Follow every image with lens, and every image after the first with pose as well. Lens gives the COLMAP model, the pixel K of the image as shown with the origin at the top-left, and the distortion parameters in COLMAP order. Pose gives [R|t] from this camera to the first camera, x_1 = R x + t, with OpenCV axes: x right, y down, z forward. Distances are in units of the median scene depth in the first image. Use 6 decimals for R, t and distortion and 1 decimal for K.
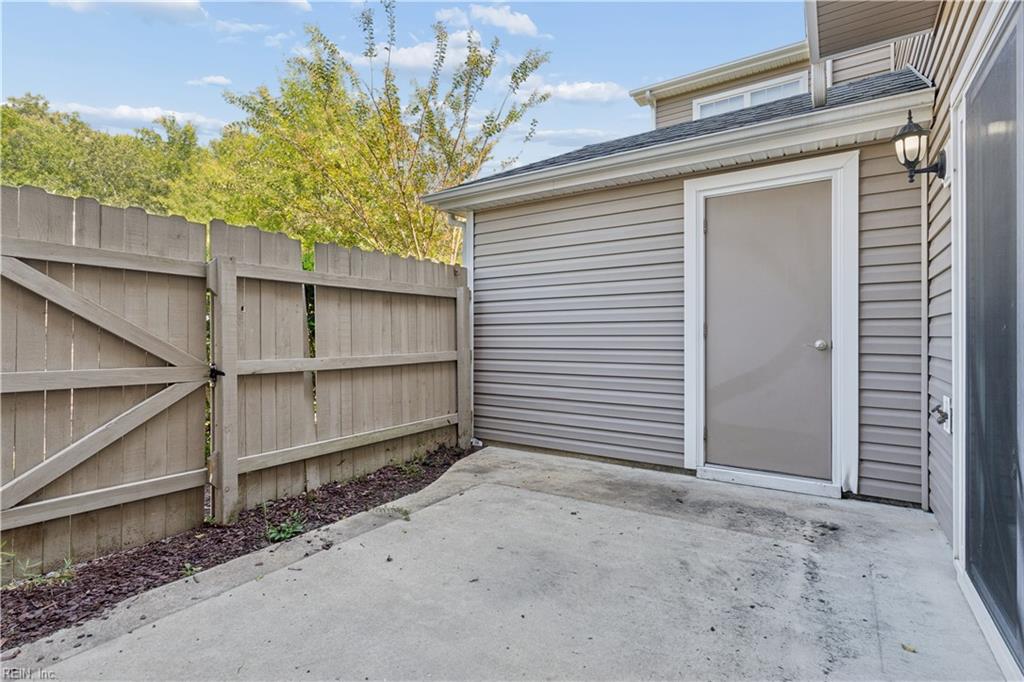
lens RADIAL K [[489.4, 0, 512.0], [0, 489.4, 341.0], [0, 0, 1]] dist [0.003118, 0.000428]
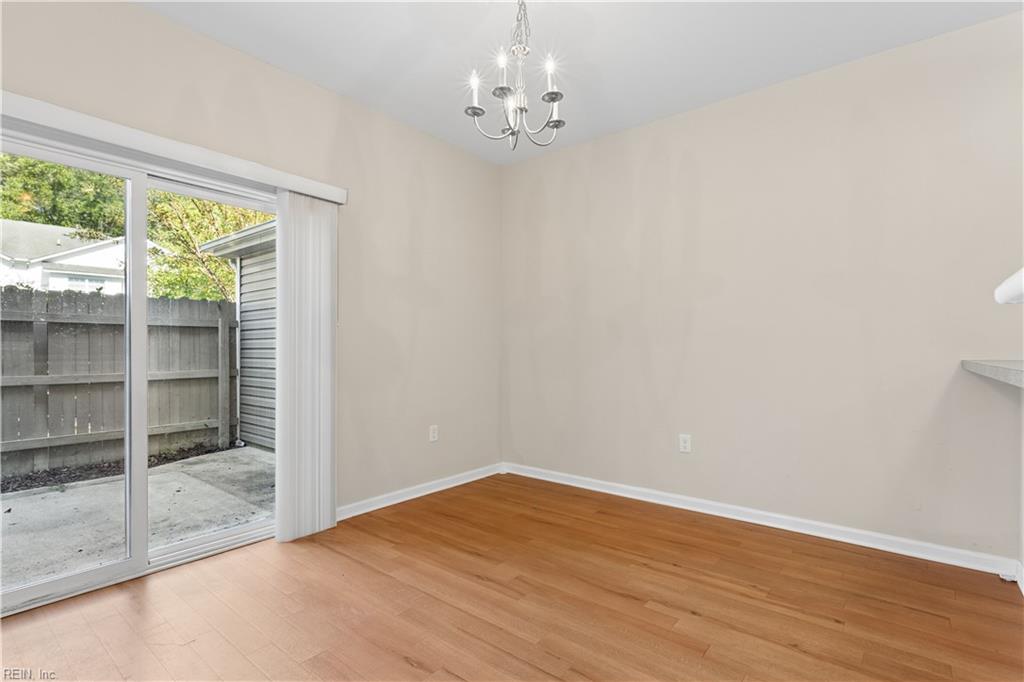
lens RADIAL K [[489.1, 0, 513.1], [0, 489.1, 352.5], [0, 0, 1]] dist [-0.000303, -0.000209]
pose [[0.995833, 0.005395, -0.091032, 0.965358], [-0.005536, 0.999984, -0.001298, -0.033448], [0.091024, 0.001796, 0.995847, -0.231717]]
